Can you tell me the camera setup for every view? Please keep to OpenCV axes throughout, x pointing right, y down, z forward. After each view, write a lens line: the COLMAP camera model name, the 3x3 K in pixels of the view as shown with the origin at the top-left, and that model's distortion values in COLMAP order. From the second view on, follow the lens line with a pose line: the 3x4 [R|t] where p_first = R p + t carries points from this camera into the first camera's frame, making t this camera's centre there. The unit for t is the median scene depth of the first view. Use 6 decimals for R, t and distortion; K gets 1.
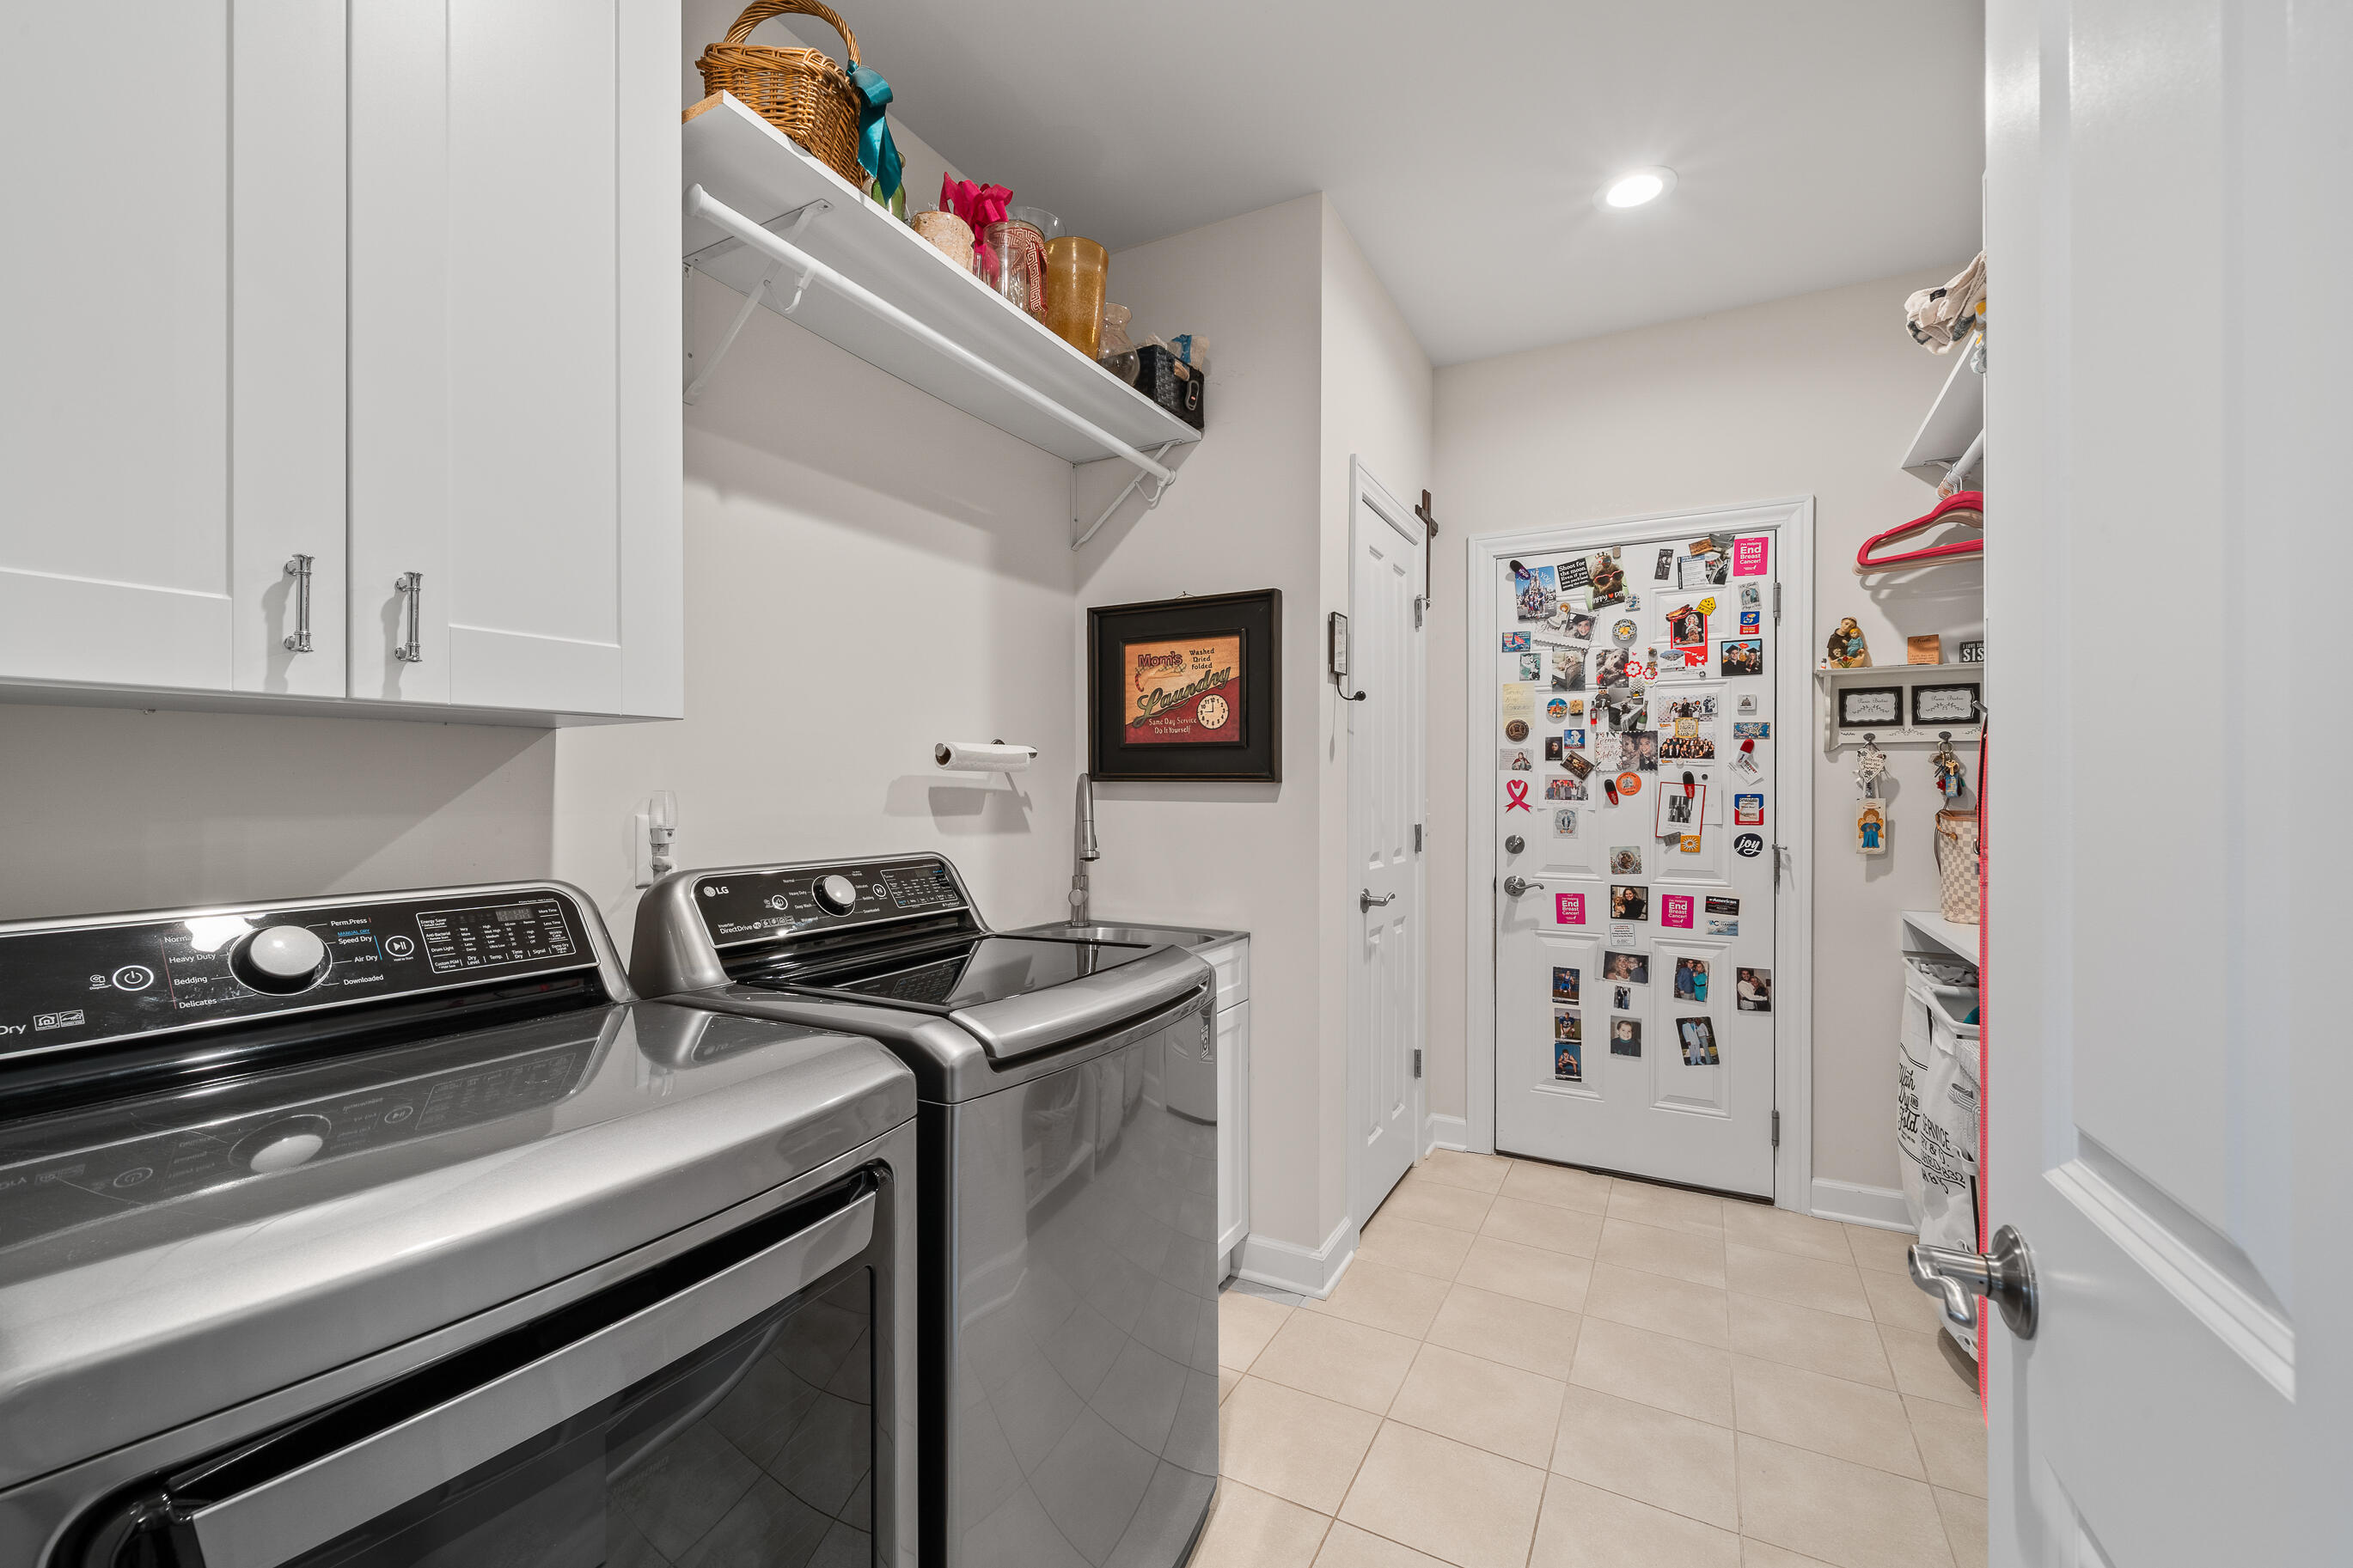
lens RADIAL K [[960.8, 0, 1172.2], [0, 960.8, 791.9], [0, 0, 1]] dist [0.001144, 0.000002]
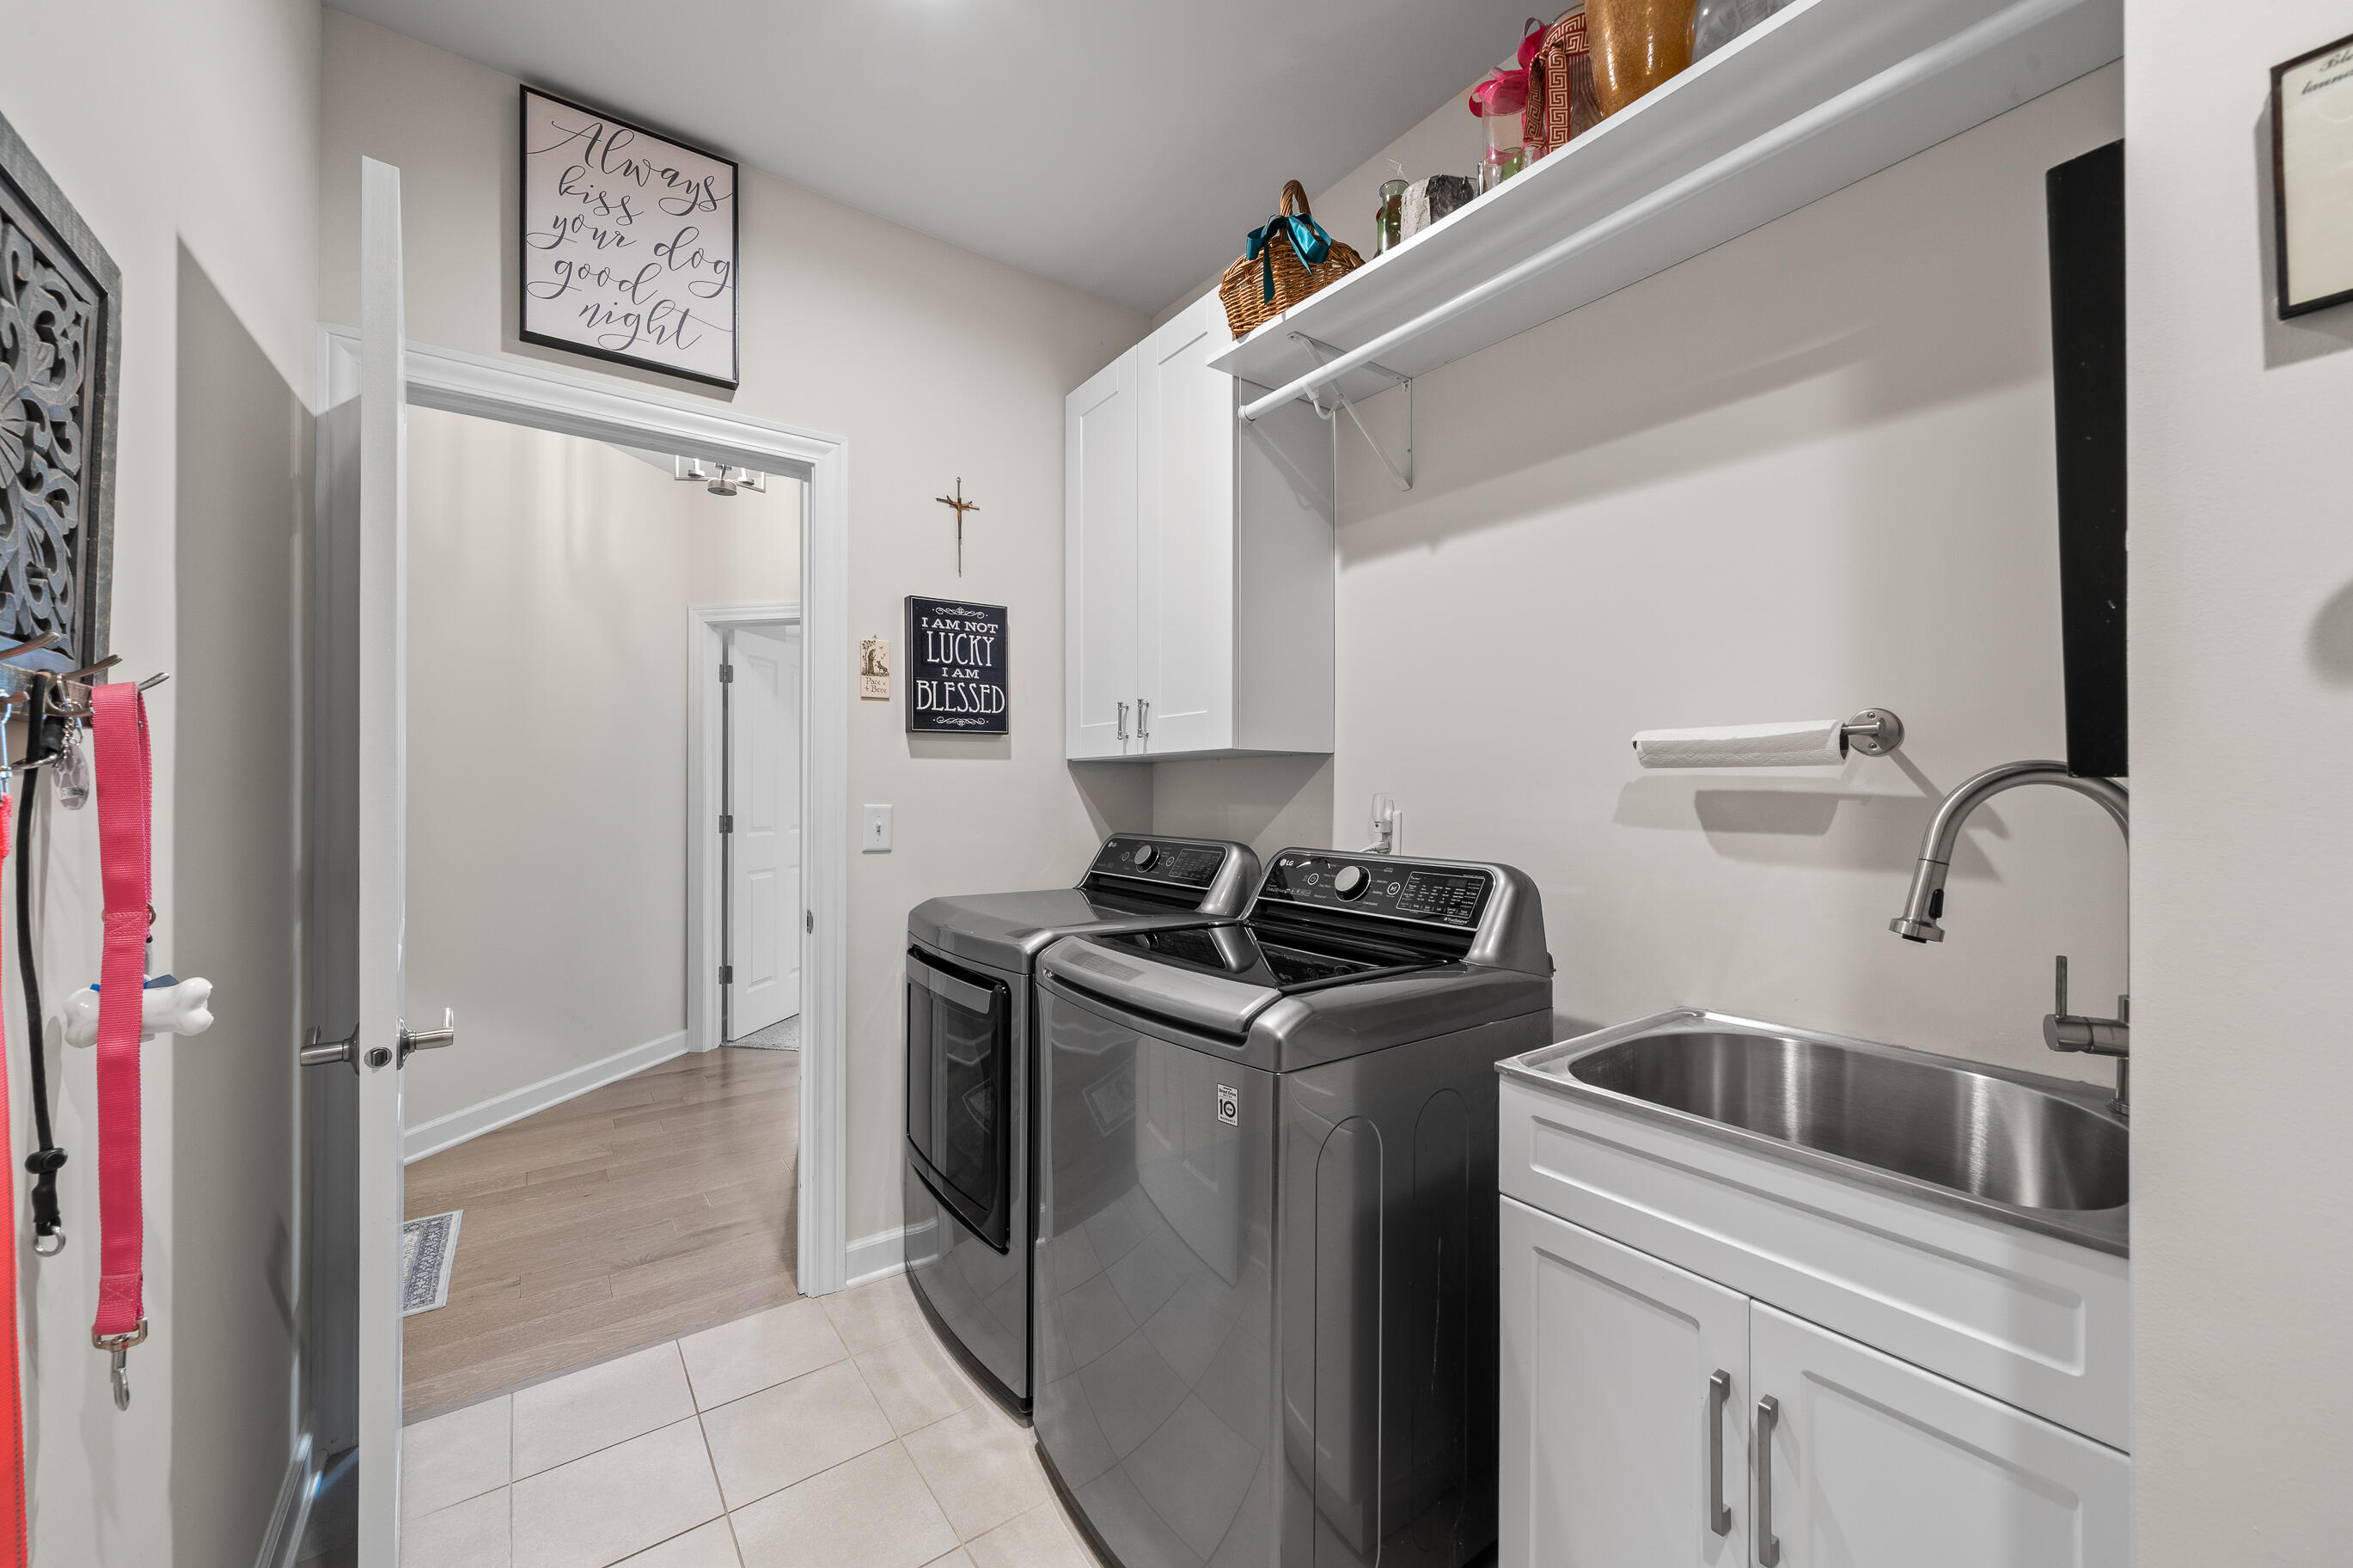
lens RADIAL K [[895.6, 0, 1173.2], [0, 895.6, 776.2], [0, 0, 1]] dist [-0.000356, 0.000052]
pose [[-0.425109, -0.013407, -0.905043, 0.535165], [-0.005802, 0.999910, -0.012087, -0.005467], [0.905124, 0.000112, -0.425149, 0.928065]]
